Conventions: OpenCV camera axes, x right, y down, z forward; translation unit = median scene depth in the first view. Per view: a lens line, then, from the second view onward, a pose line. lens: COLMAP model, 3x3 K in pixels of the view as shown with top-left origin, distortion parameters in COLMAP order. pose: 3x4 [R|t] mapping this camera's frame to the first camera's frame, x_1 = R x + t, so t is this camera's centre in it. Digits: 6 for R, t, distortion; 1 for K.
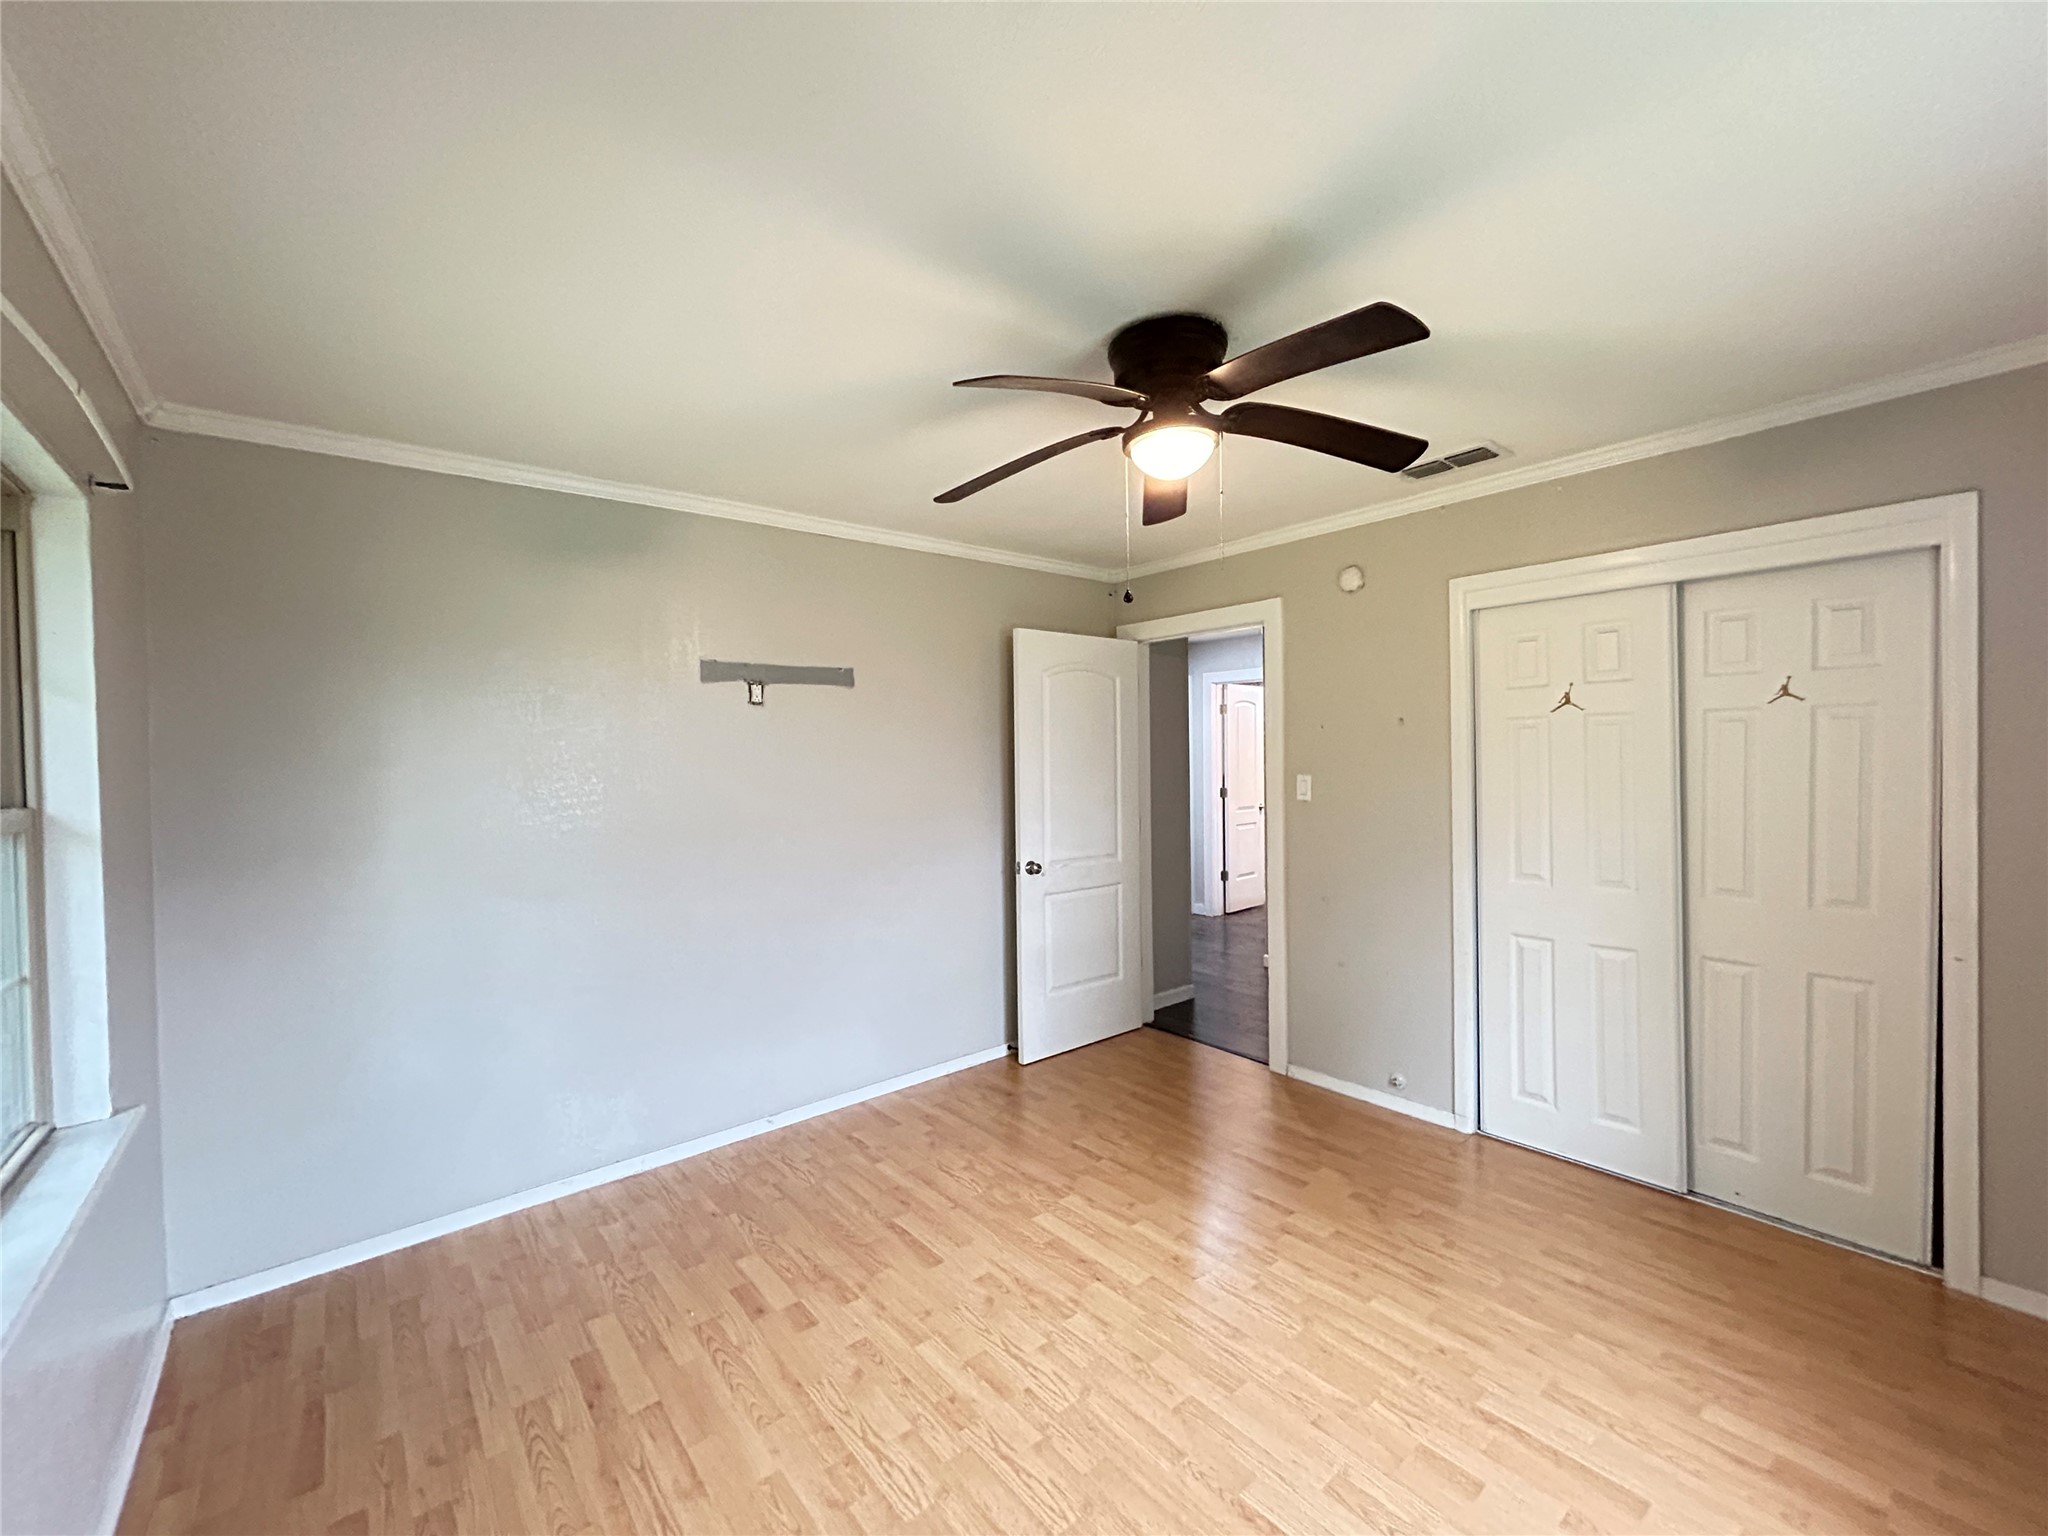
lens RADIAL K [[830.7, 0, 1014.2], [0, 830.7, 760.7], [0, 0, 1]] dist [-0.000821, 0.000025]
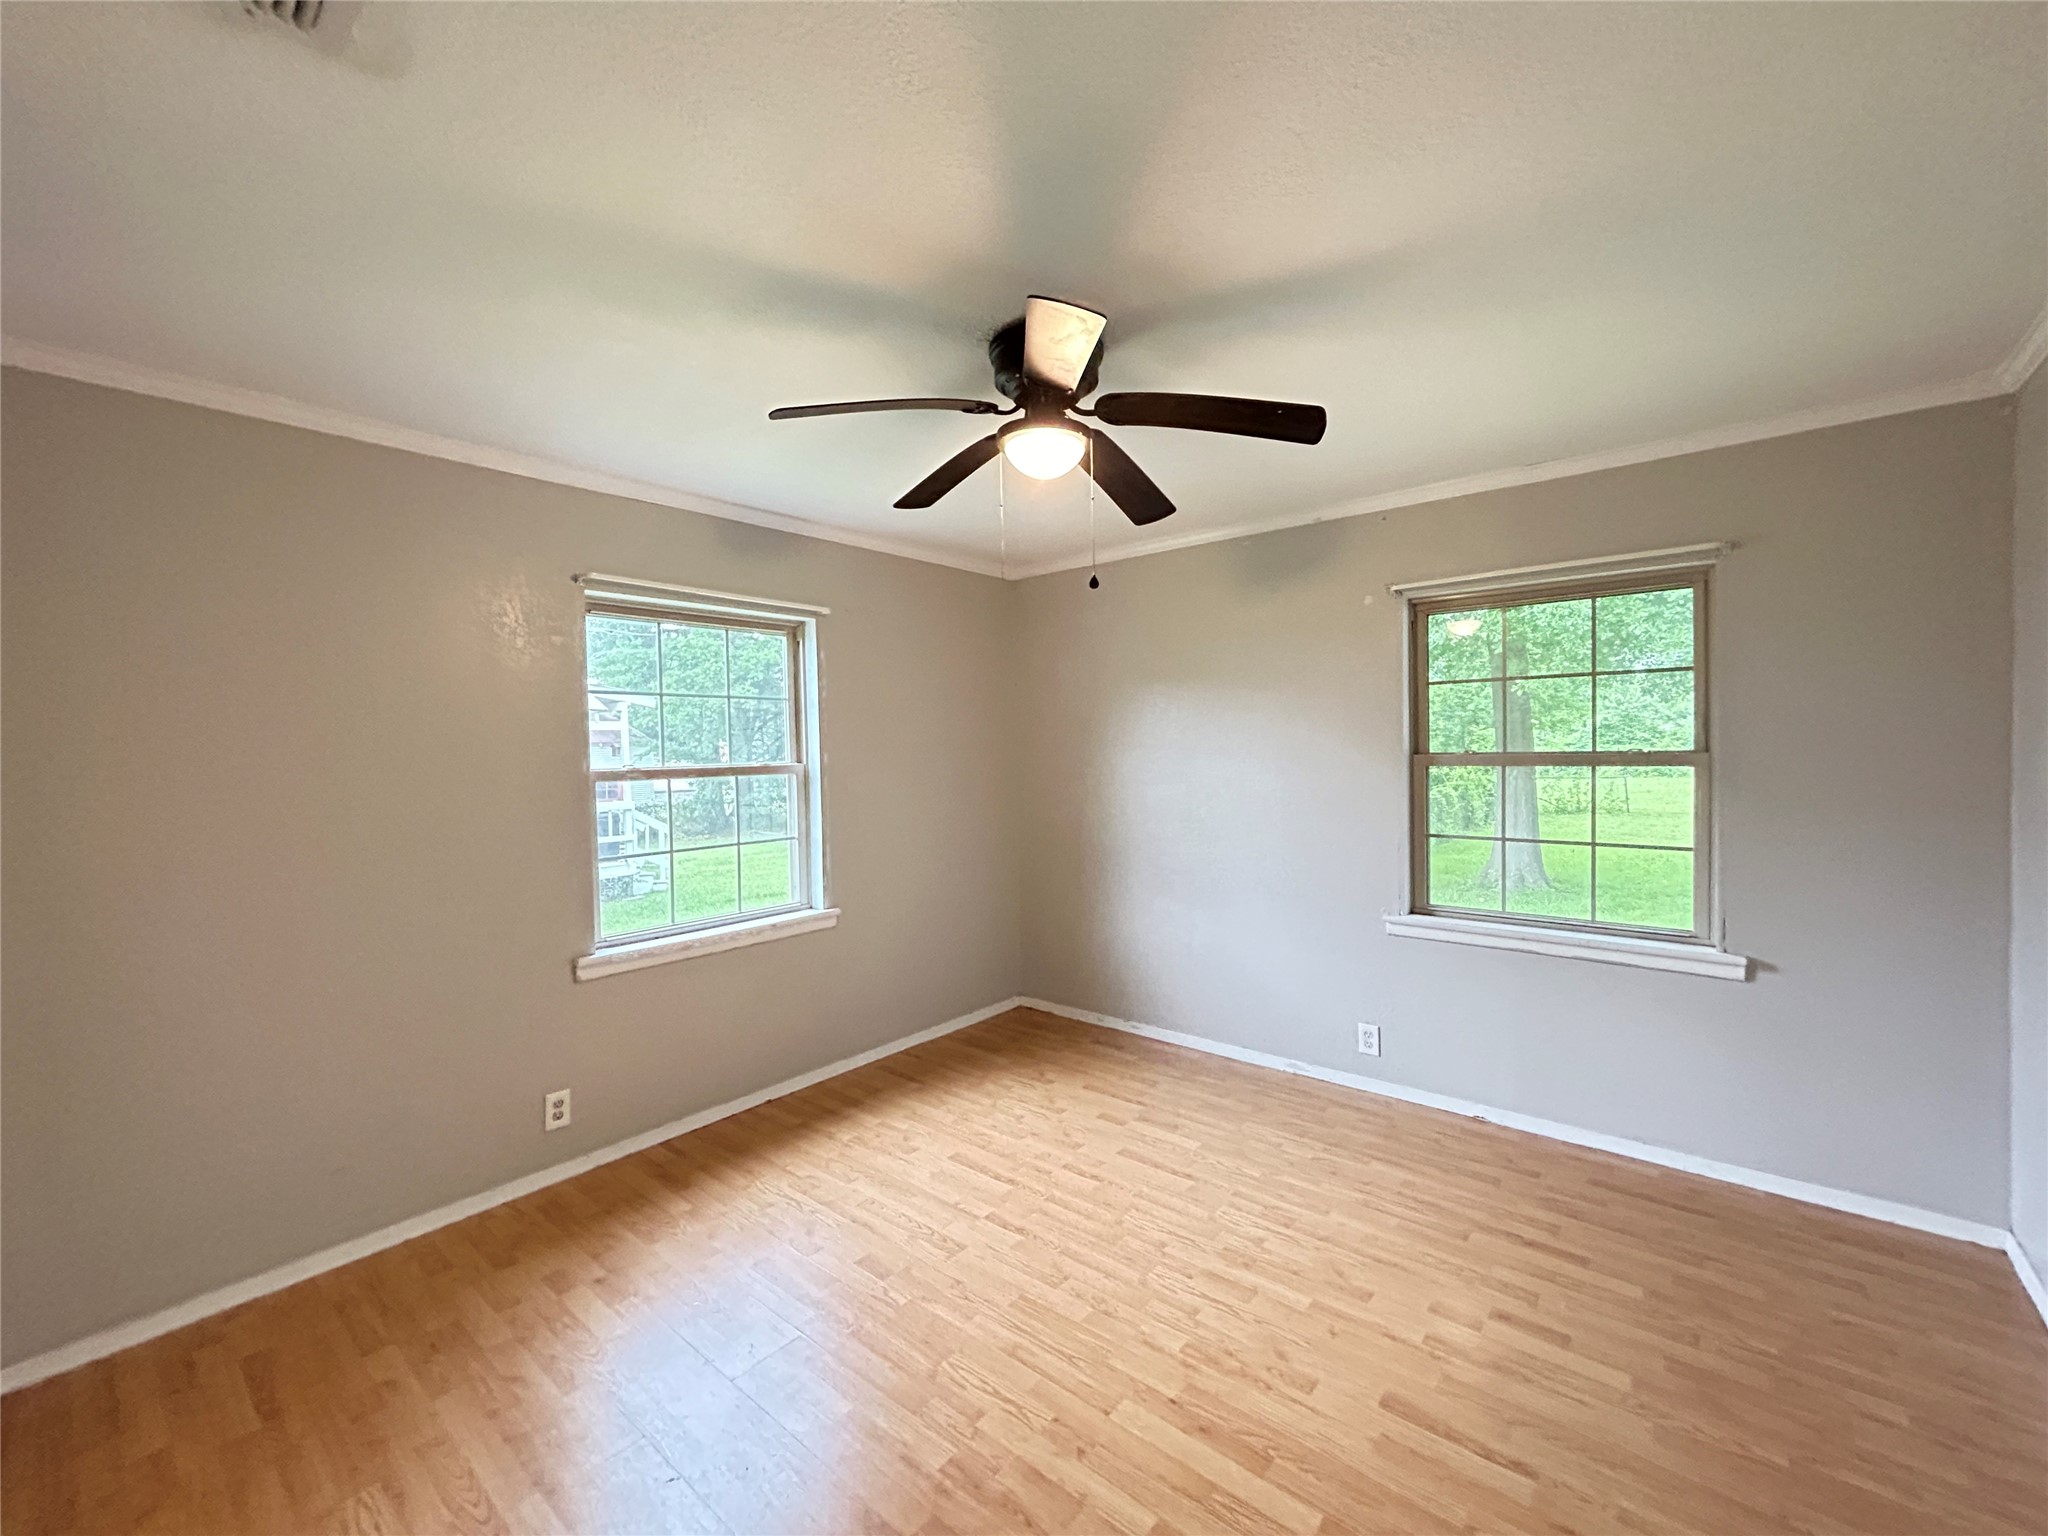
lens RADIAL K [[830.7, 0, 1020.2], [0, 830.7, 764.3], [0, 0, 1]] dist [-0.000821, 0.000025]
pose [[-0.982199, 0.043391, -0.182765, 0.395187], [0.037033, 0.998589, 0.038057, -0.021889], [0.184159, 0.030611, -0.982420, 1.883305]]
